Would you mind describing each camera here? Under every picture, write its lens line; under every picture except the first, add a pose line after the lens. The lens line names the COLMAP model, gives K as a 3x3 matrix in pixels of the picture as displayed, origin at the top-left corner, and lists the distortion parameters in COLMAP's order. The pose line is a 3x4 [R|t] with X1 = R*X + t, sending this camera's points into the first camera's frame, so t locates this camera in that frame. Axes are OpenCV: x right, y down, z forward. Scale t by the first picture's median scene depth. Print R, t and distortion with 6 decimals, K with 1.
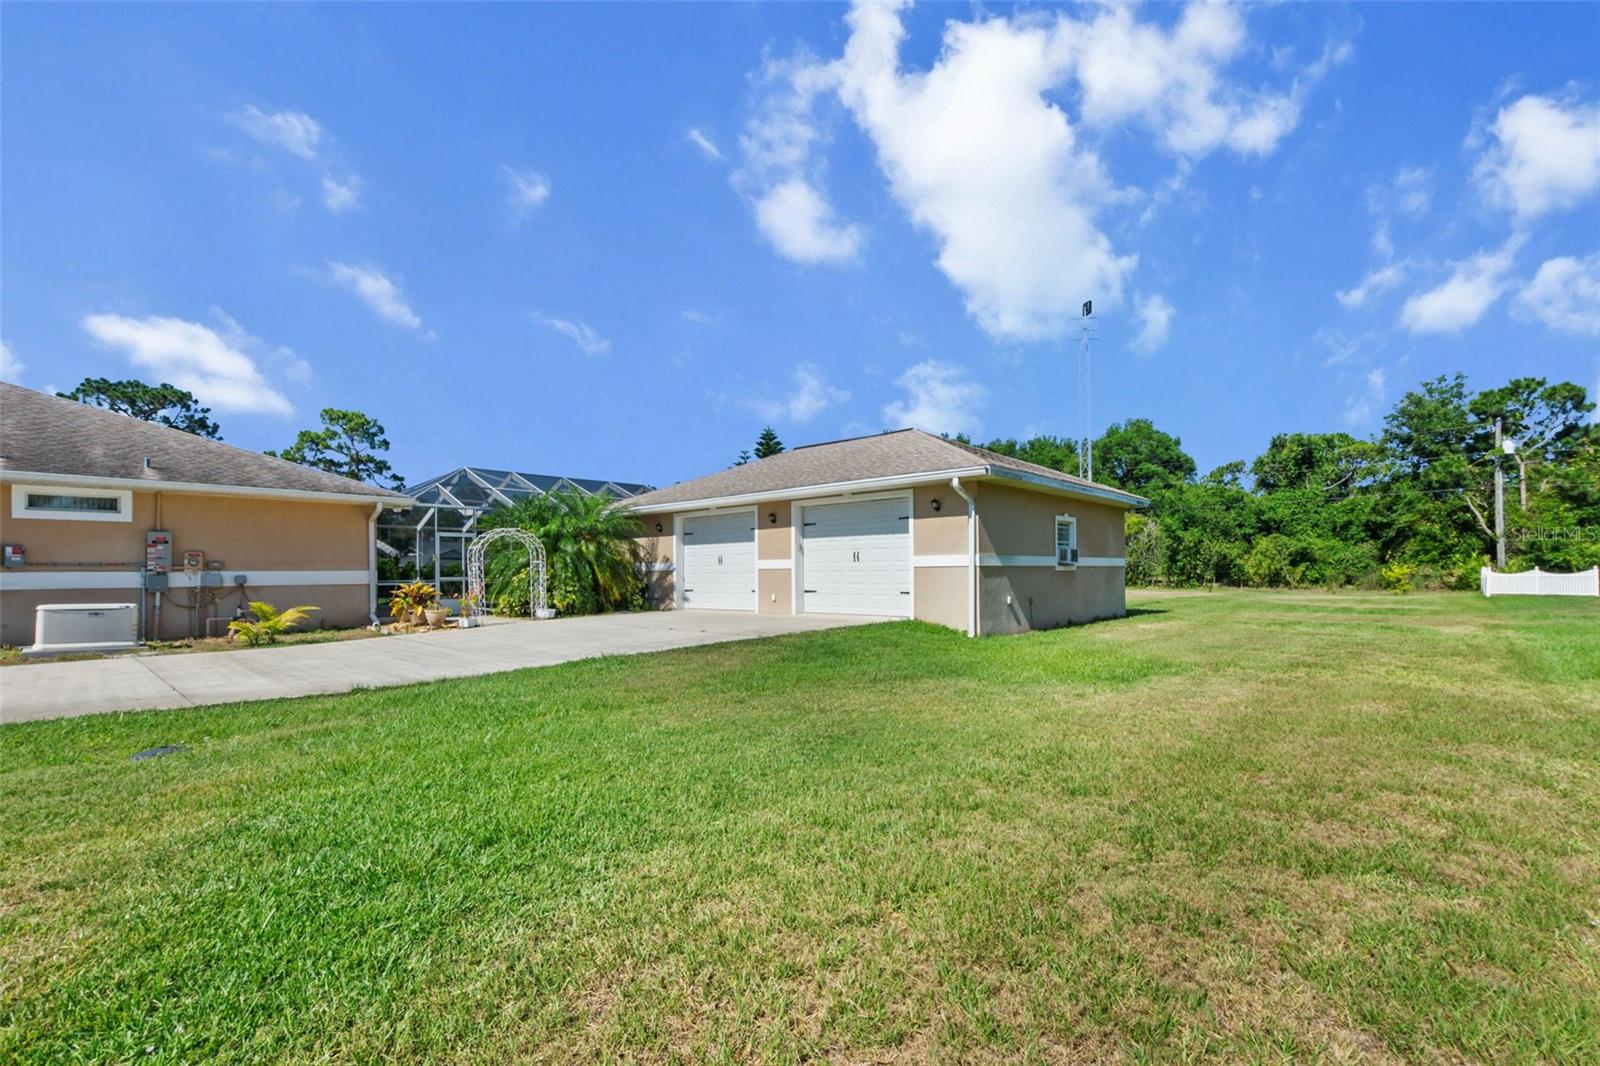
lens RADIAL K [[733.4, 0, 801.9], [0, 733.4, 555.5], [0, 0, 1]] dist [-0.003230, -0.000896]
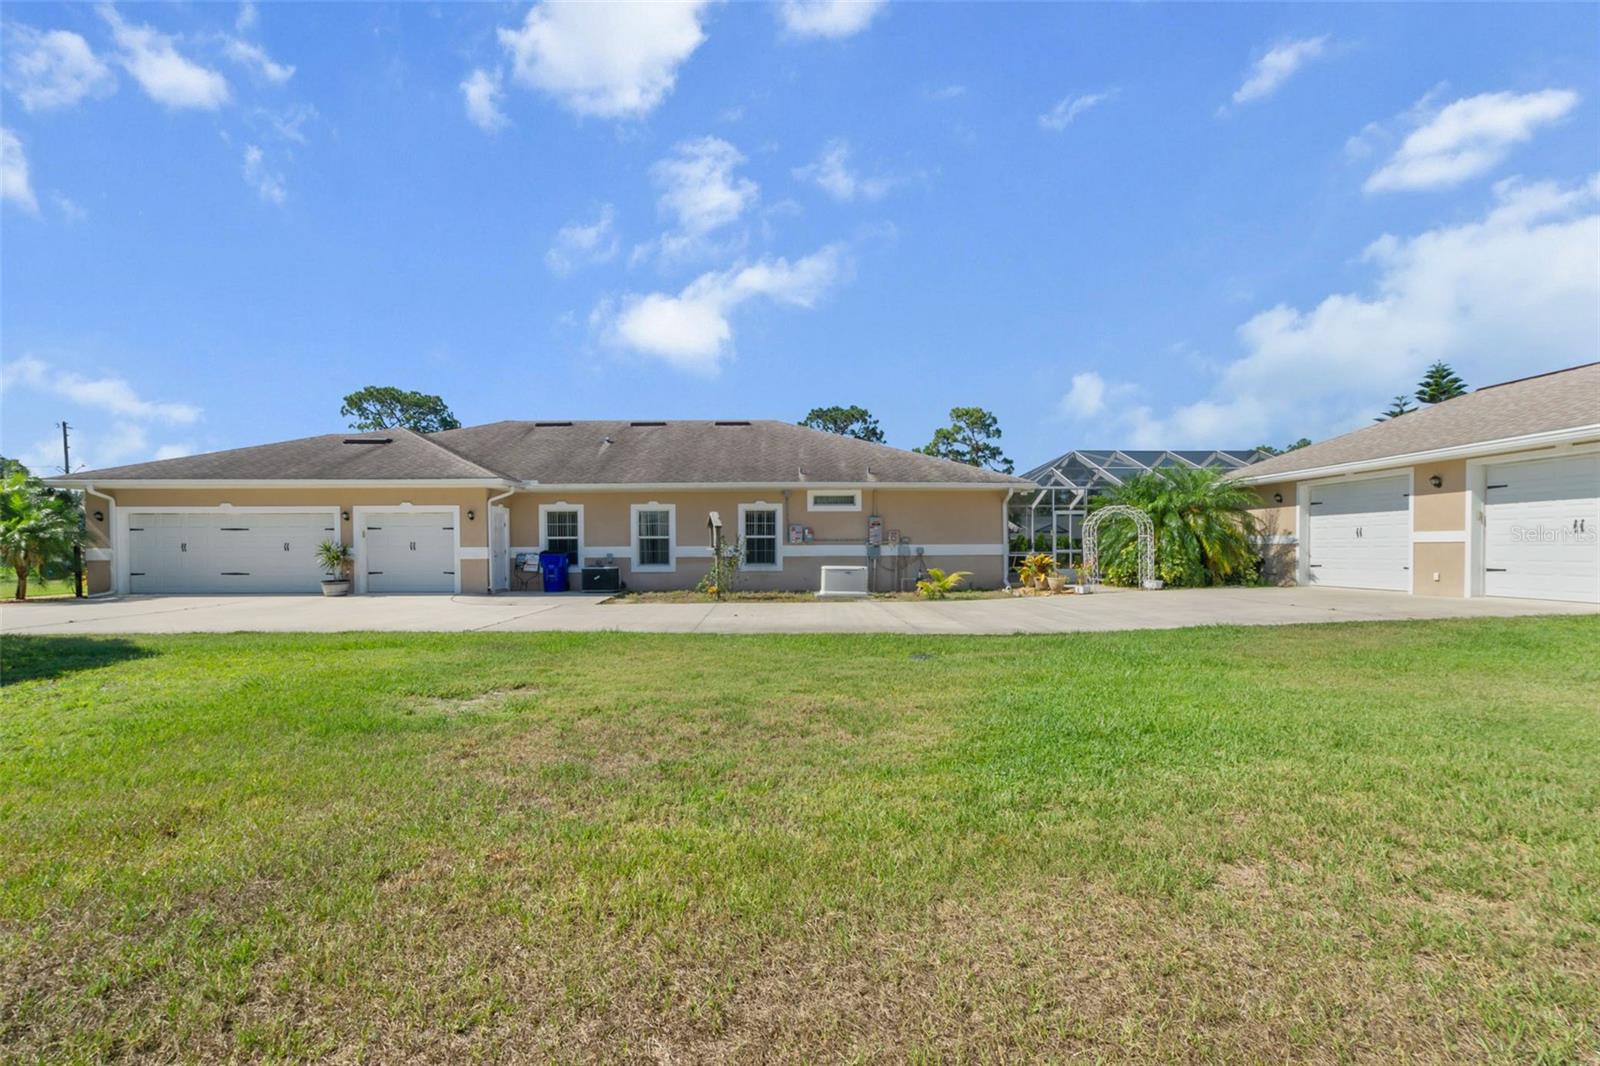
lens RADIAL K [[733.4, 0, 801.9], [0, 733.4, 555.5], [0, 0, 1]] dist [-0.003230, -0.000896]
pose [[0.720099, 0.011918, -0.693768, 0.019933], [0.014696, 0.999366, 0.032422, -0.004769], [0.693715, -0.033543, 0.719468, -0.114870]]
